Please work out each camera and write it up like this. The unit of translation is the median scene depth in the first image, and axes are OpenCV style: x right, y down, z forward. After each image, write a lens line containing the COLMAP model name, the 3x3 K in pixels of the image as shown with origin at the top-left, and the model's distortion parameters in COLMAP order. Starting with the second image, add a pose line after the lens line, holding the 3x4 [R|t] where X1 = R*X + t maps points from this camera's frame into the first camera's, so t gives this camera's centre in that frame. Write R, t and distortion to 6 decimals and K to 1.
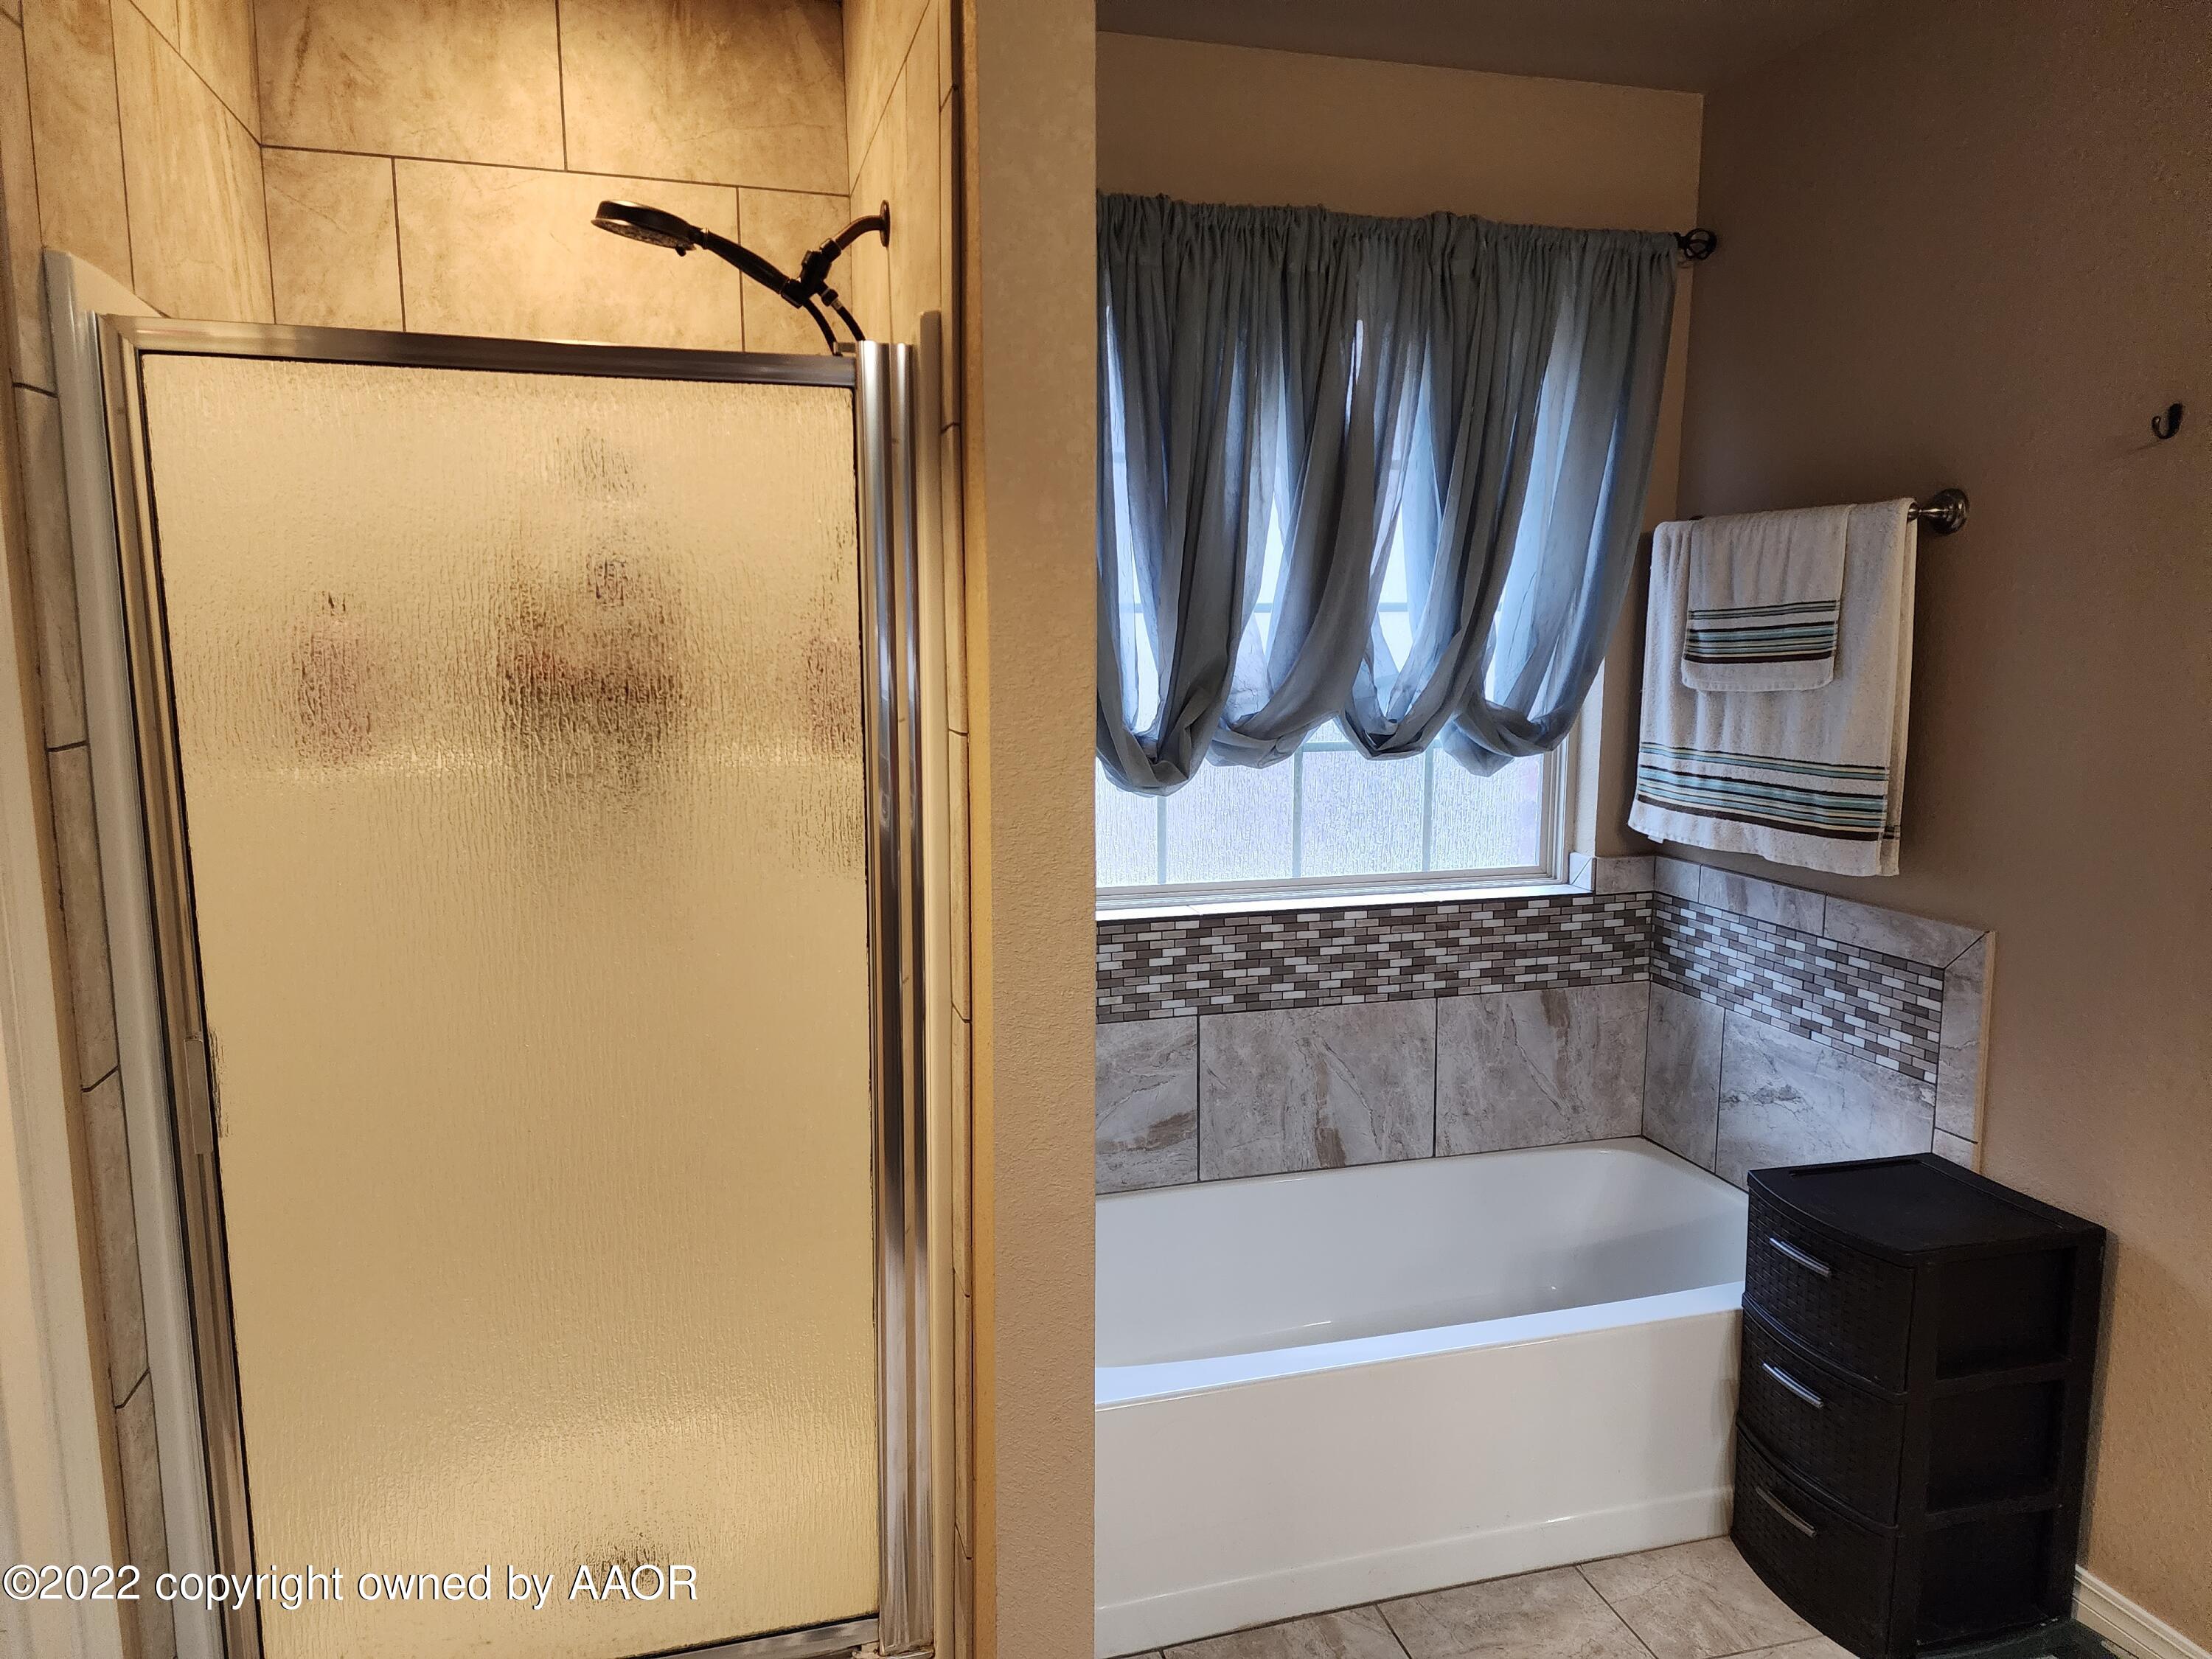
lens RADIAL K [[1473.6, 0, 1097.9], [0, 1473.6, 839.6], [0, 0, 1]] dist [0.085613, -0.077375]
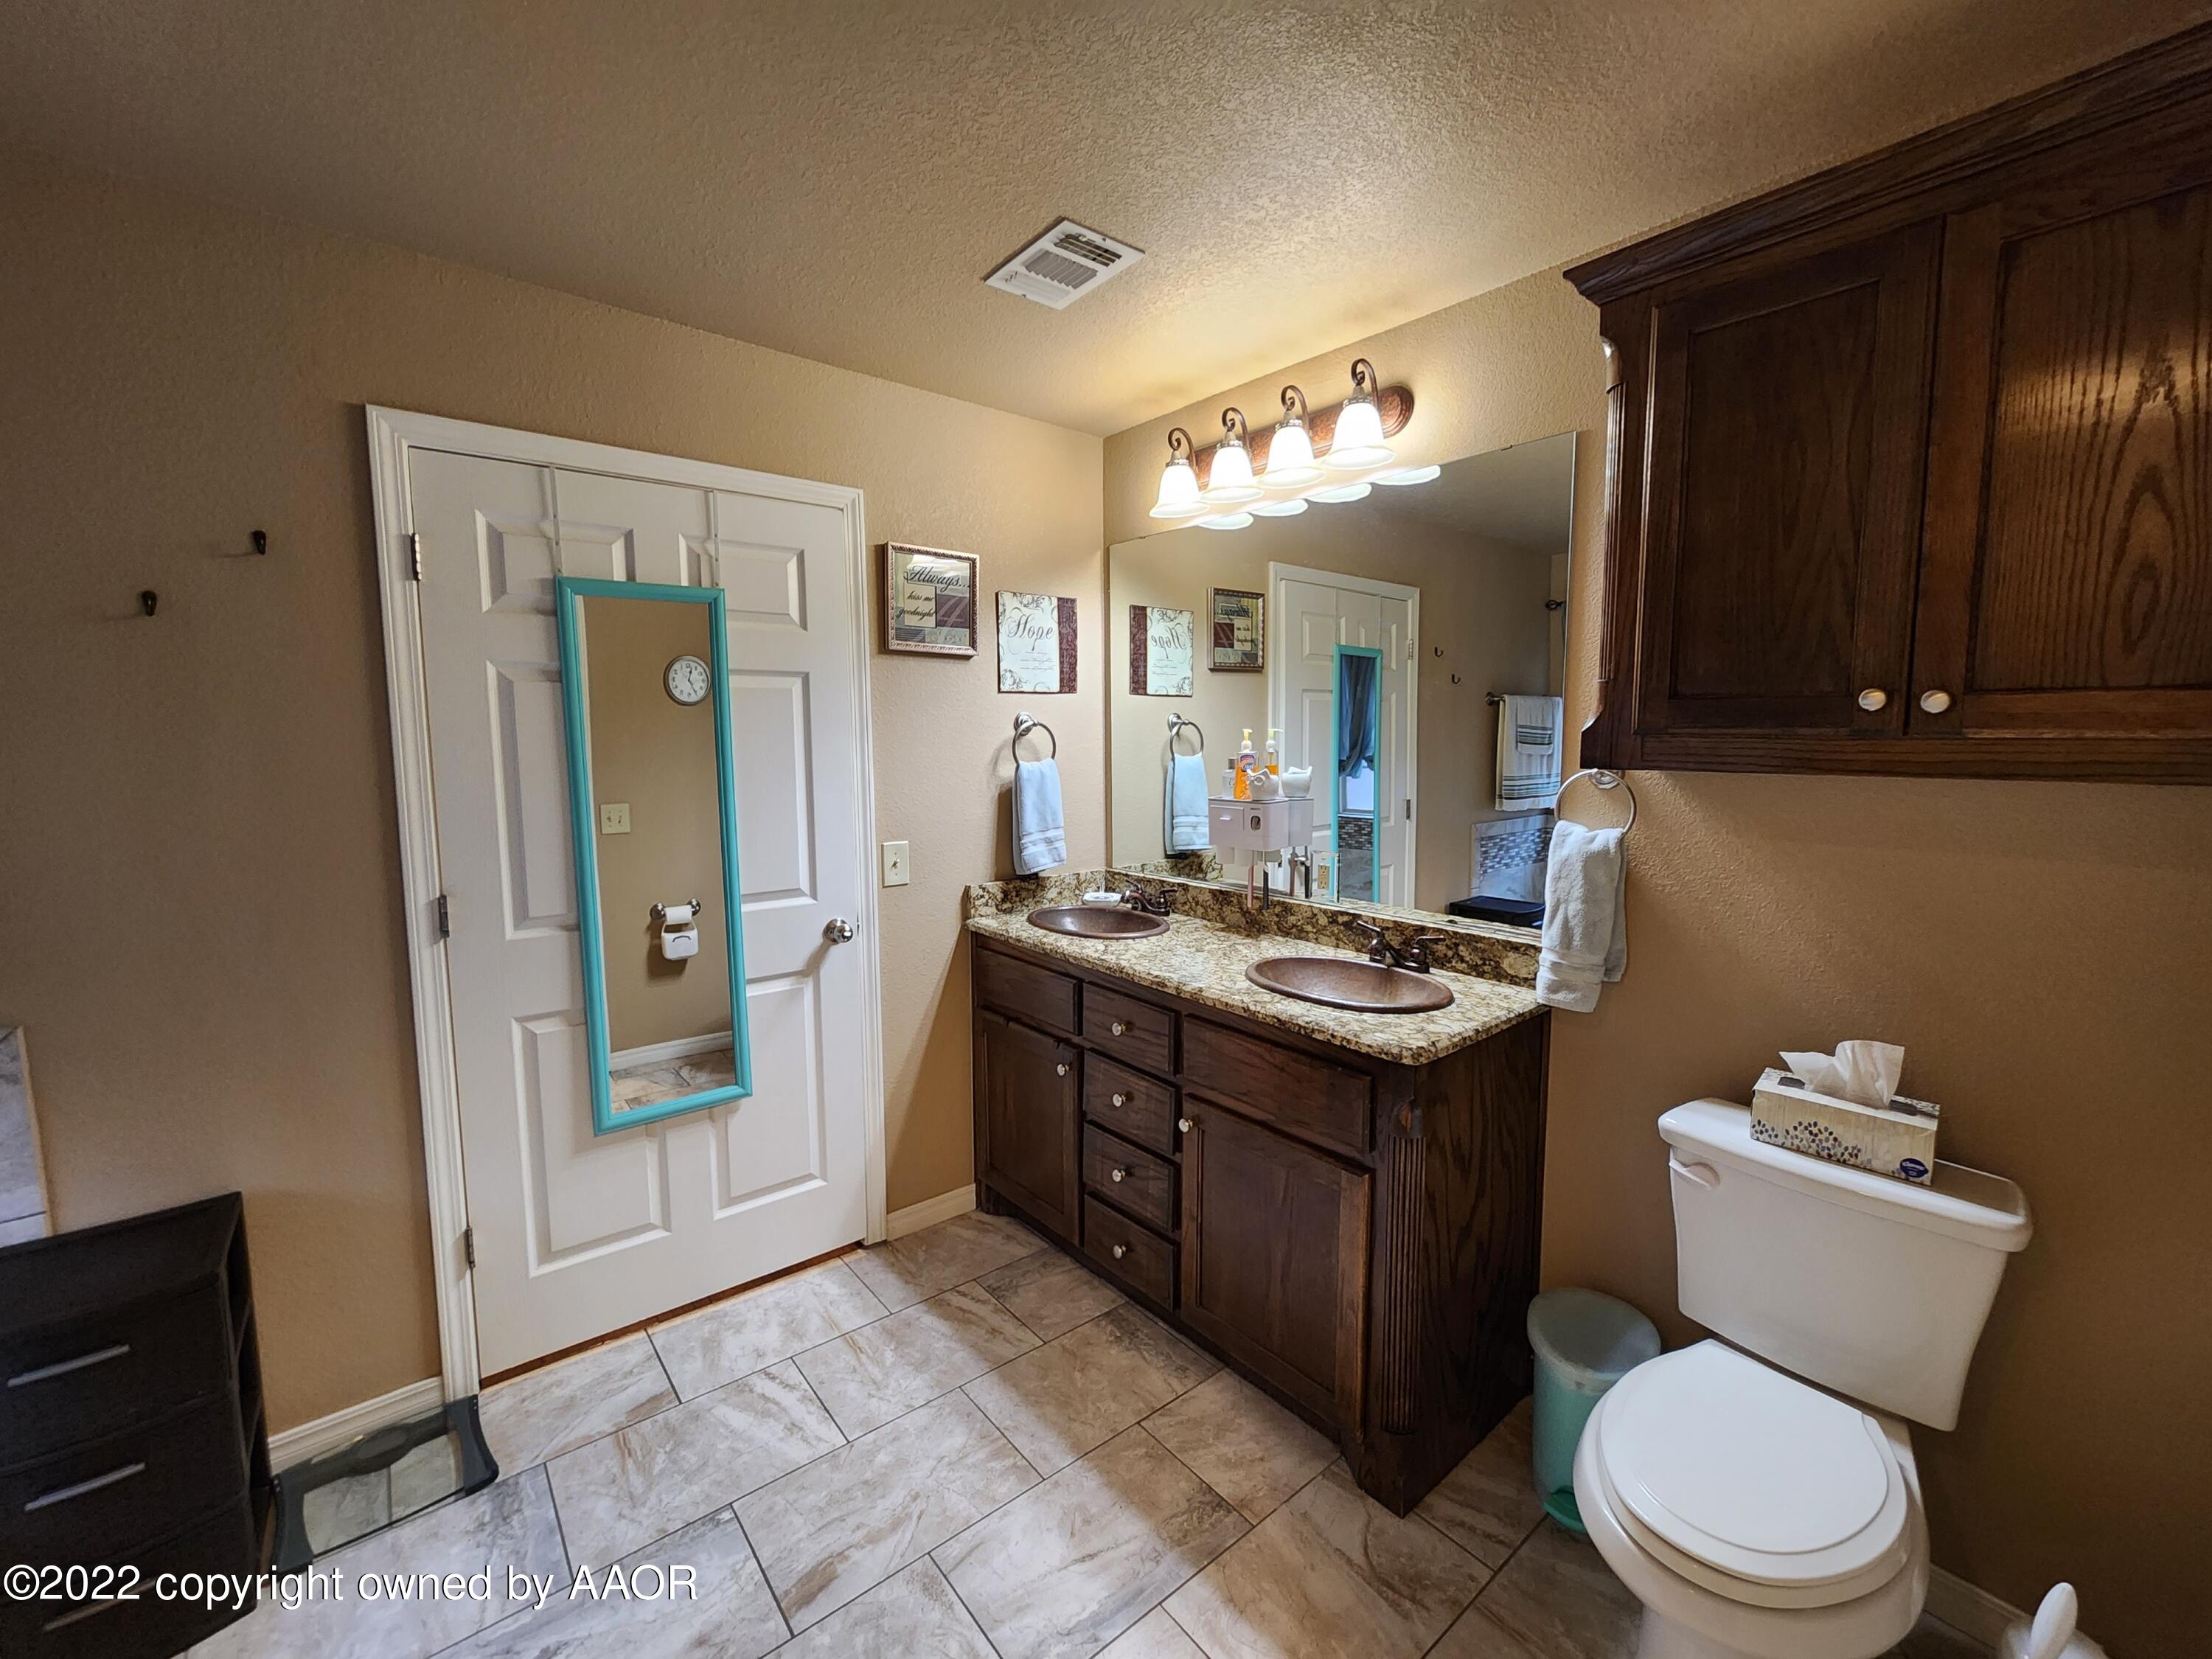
lens RADIAL K [[911.2, 0, 1117.8], [0, 911.2, 821.5], [0, 0, 1]] dist [-0.004950, 0.003965]
pose [[-0.416130, -0.085630, 0.905264, -0.328675], [0.139082, 0.977848, 0.156429, -0.075842], [-0.898606, 0.191001, -0.395002, 0.470828]]
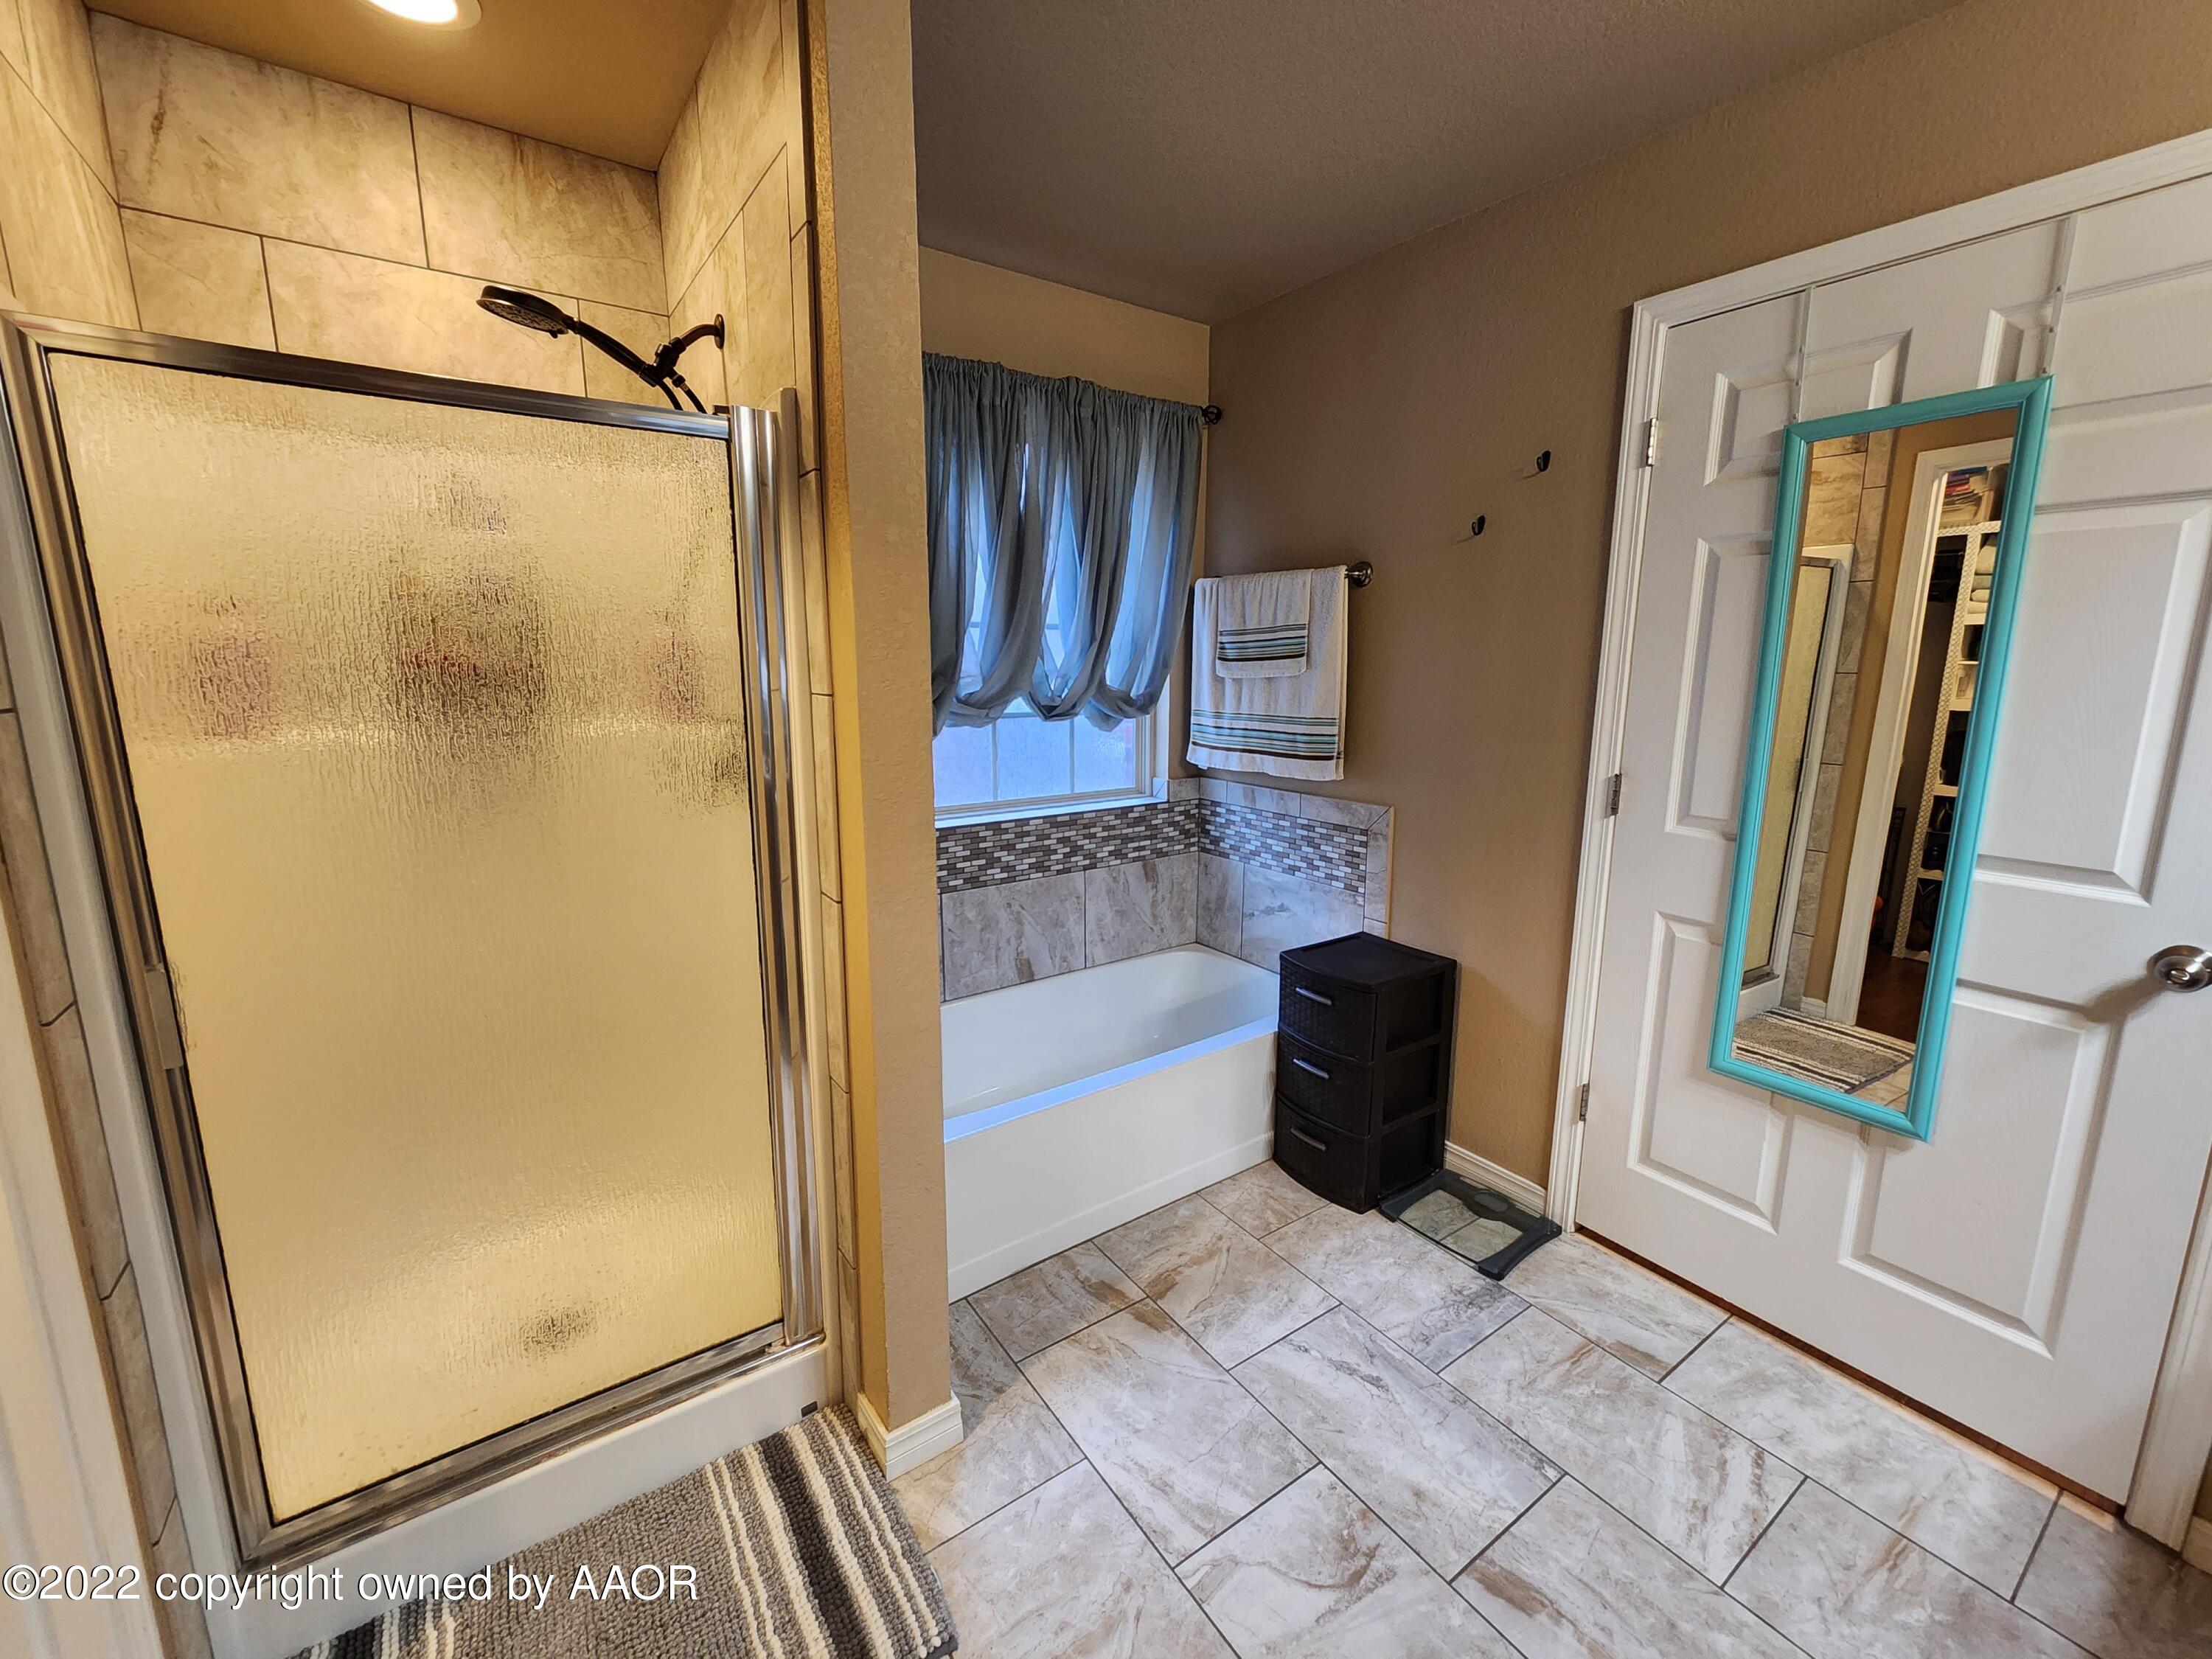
lens RADIAL K [[911.2, 0, 1104.4], [0, 911.2, 819.2], [0, 0, 1]] dist [-0.004950, 0.003965]
pose [[0.941357, -0.056425, 0.332659, -0.095737], [0.045772, 0.998160, 0.039778, 0.015032], [-0.334292, -0.022219, 0.942208, 0.071559]]
